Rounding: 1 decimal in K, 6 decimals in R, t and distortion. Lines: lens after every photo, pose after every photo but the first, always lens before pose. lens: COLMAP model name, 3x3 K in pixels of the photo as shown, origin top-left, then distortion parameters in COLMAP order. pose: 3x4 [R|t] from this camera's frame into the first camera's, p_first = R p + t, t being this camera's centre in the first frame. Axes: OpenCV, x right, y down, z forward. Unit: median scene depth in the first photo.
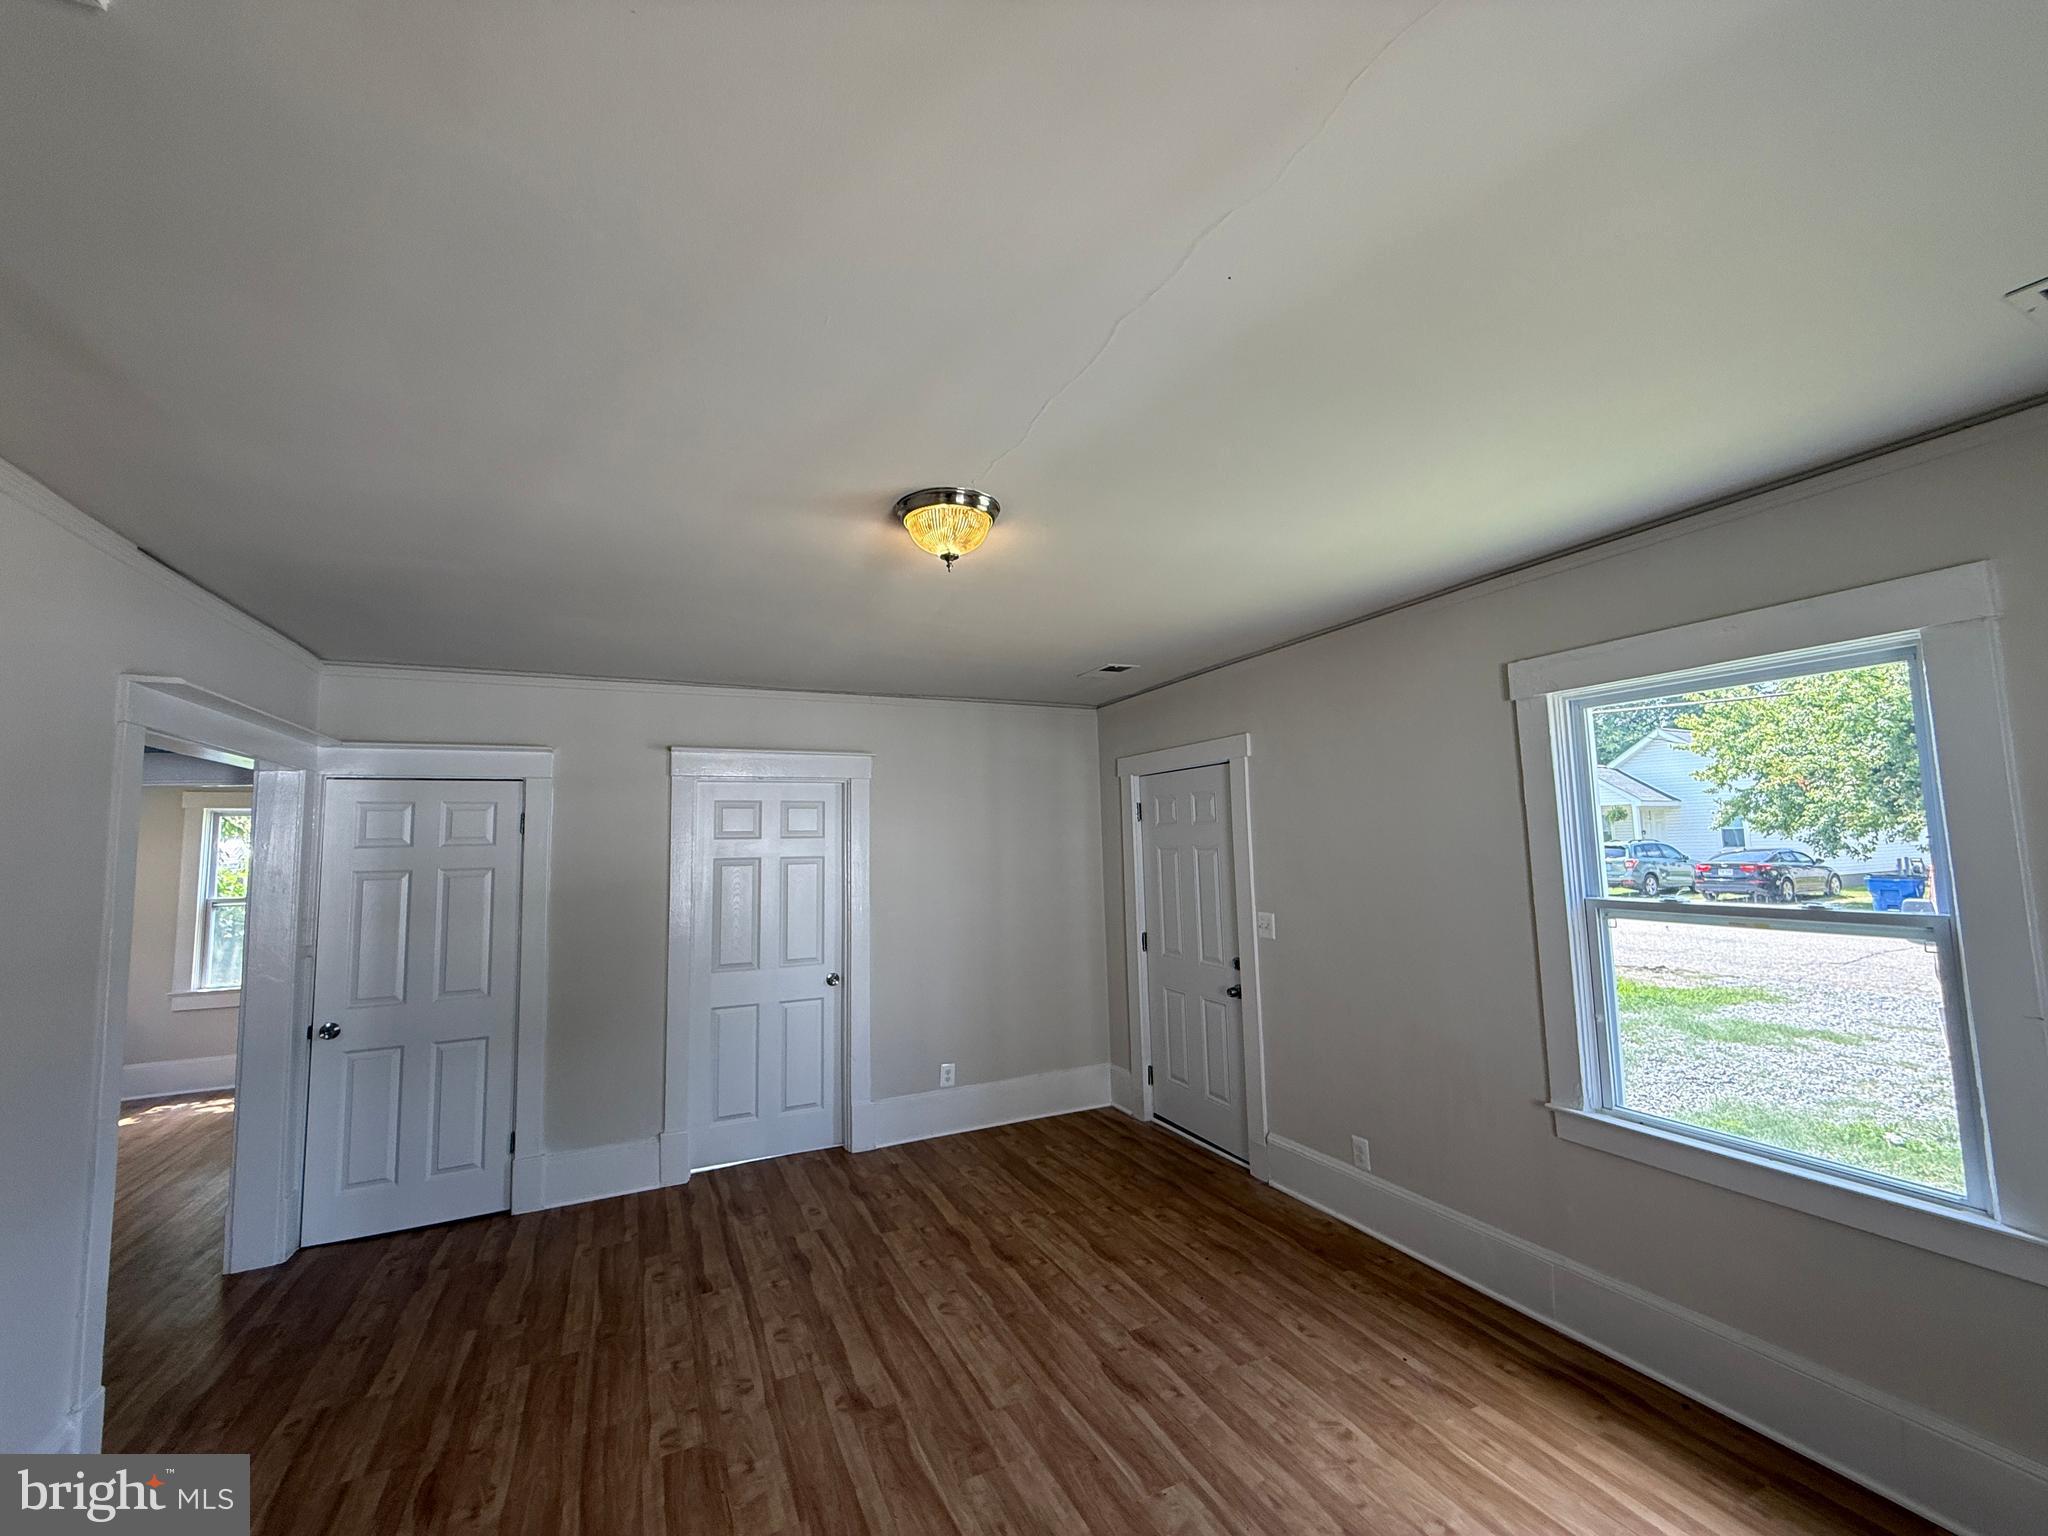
lens RADIAL K [[818.4, 0, 1017.9], [0, 818.4, 767.3], [0, 0, 1]] dist [0.000692, -0.000453]
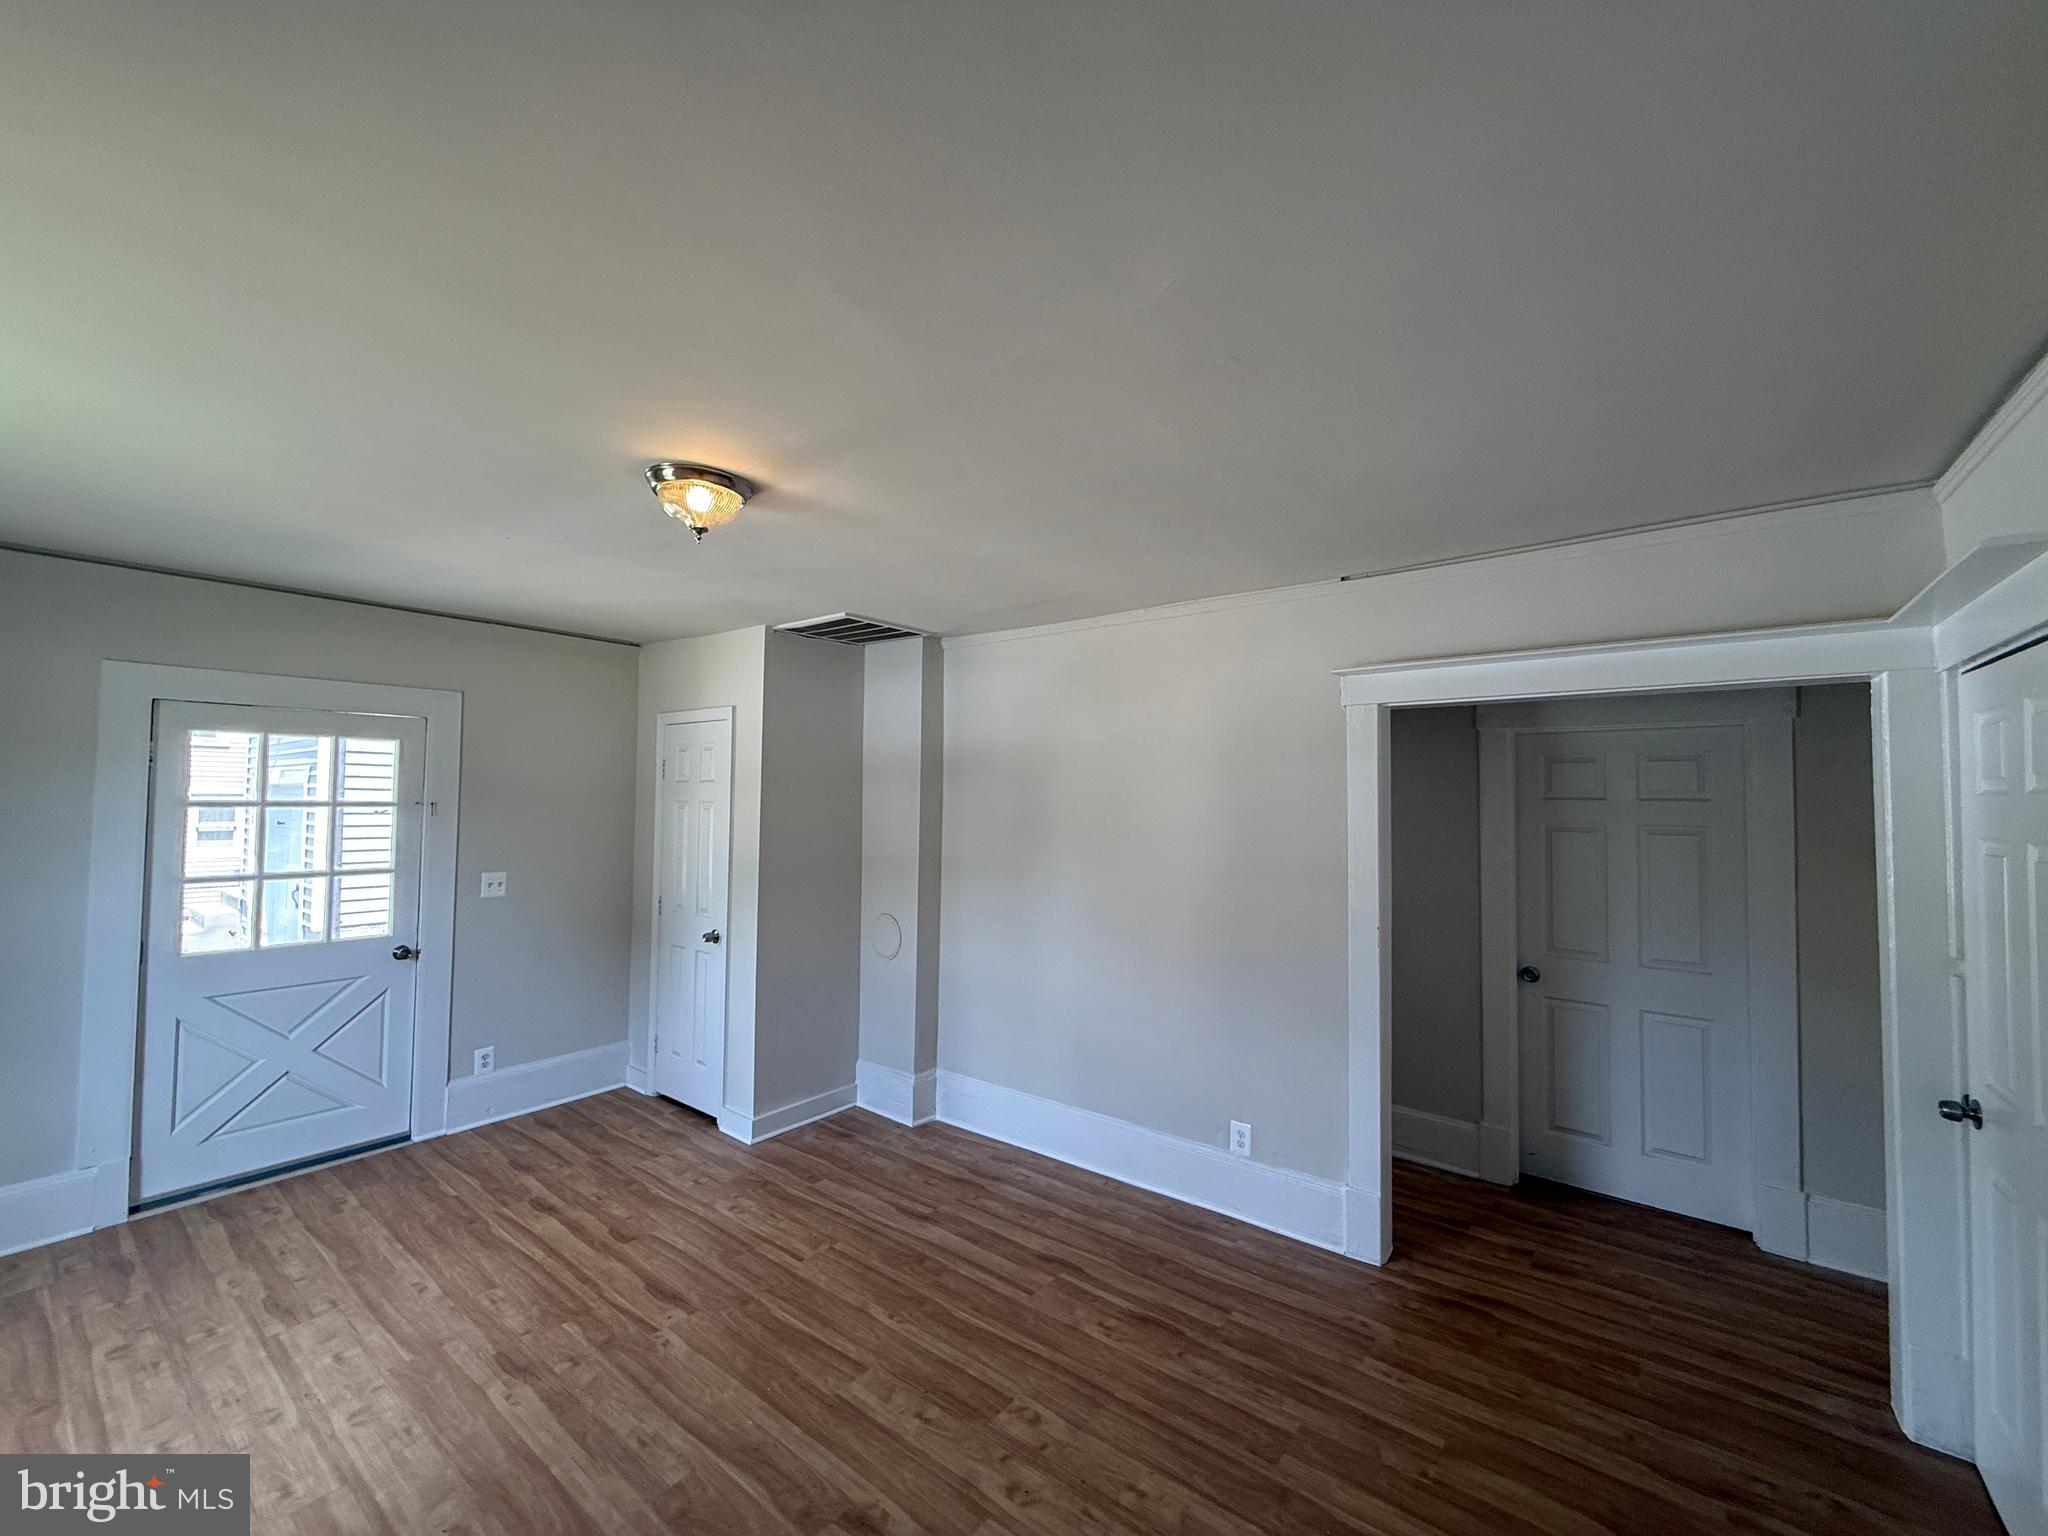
lens RADIAL K [[818.4, 0, 1022.2], [0, 818.4, 773.5], [0, 0, 1]] dist [0.000692, -0.000453]
pose [[-0.892644, 0.001434, -0.450761, 0.011244], [0.057714, 0.992128, -0.111136, 0.121284], [0.447053, -0.125220, -0.885699, 1.344890]]
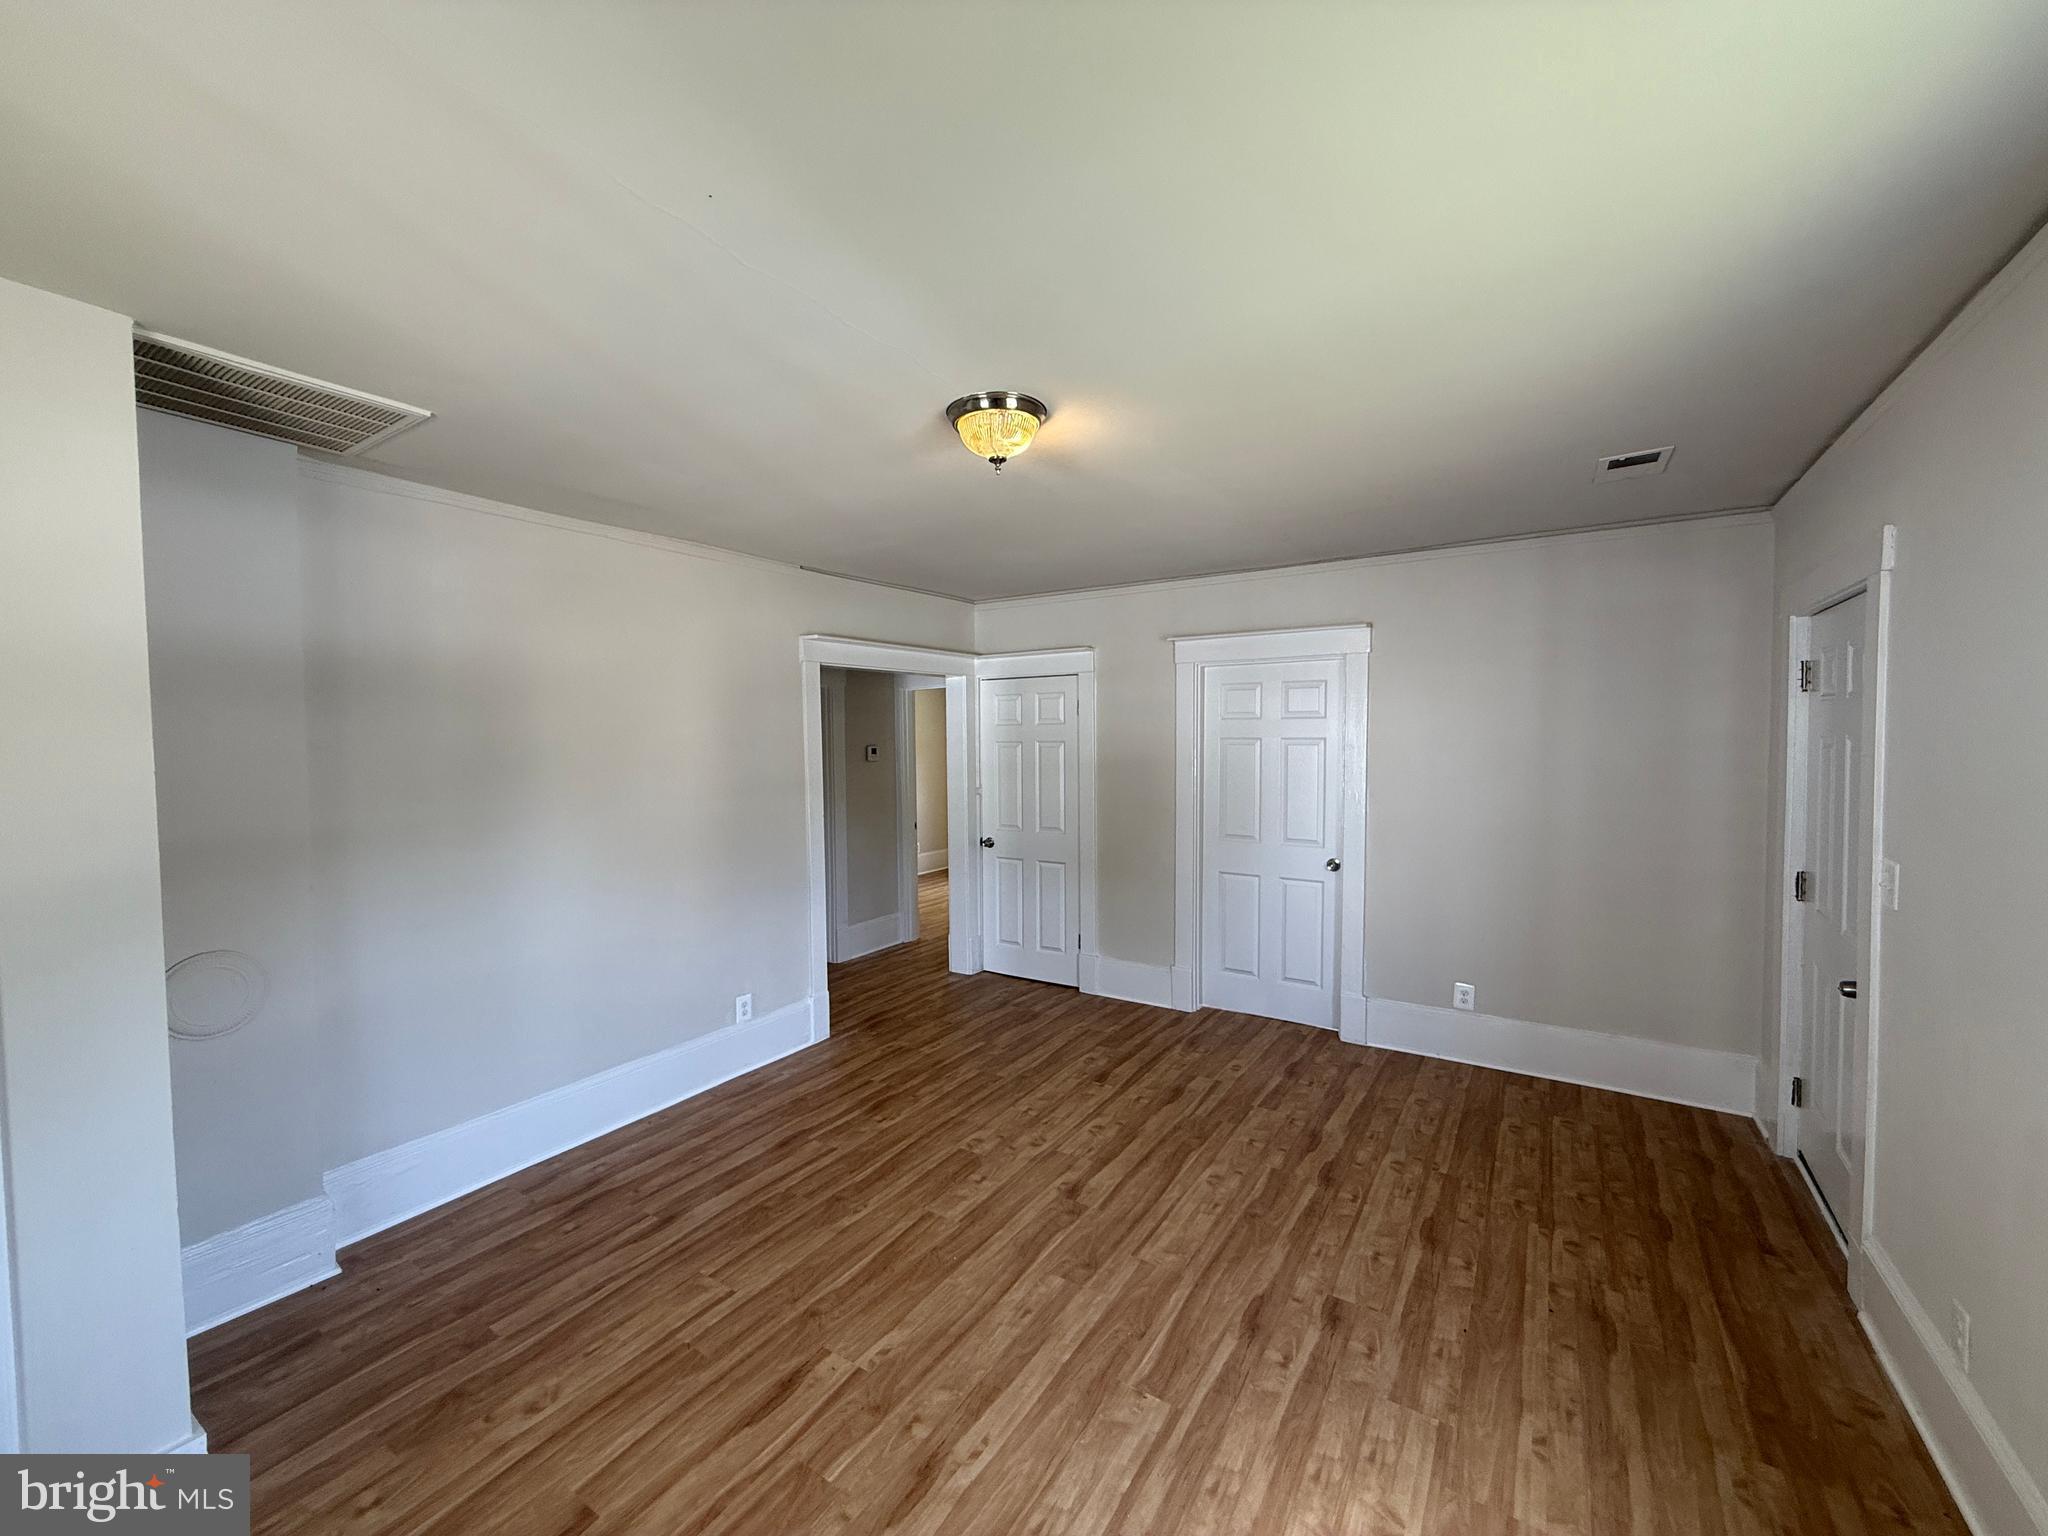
lens RADIAL K [[818.4, 0, 1016.0], [0, 818.4, 772.2], [0, 0, 1]] dist [0.000692, -0.000453]
pose [[0.521497, 0.059227, -0.851195, 0.549846], [0.081114, 0.989629, 0.118554, 0.008996], [0.849389, -0.130869, 0.511284, 0.284987]]
